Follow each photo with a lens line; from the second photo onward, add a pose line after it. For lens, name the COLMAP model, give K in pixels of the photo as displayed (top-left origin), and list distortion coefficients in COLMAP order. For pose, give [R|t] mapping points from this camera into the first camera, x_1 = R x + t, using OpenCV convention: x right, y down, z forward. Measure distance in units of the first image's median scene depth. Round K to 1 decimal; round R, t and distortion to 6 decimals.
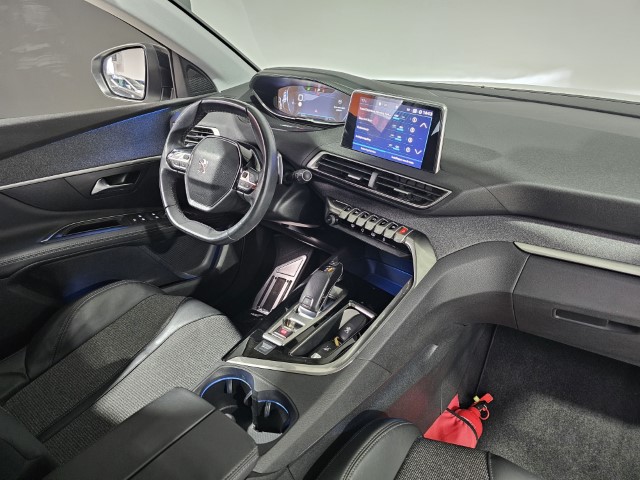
lens RADIAL K [[434.8, 0, 318.8], [0, 434.8, 242.2], [0, 0, 1]] dist [0.046789, -0.037182]
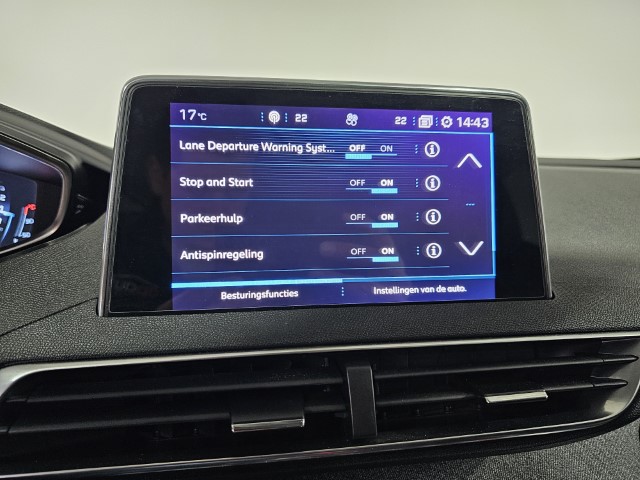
lens RADIAL K [[434.8, 0, 316.8], [0, 434.8, 242.6], [0, 0, 1]] dist [0.046789, -0.037182]
pose [[0.575178, -0.141739, 0.805655, -0.068396], [0.389960, 0.913275, -0.117730, -0.199538], [-0.719098, 0.381889, 0.580568, 0.832003]]
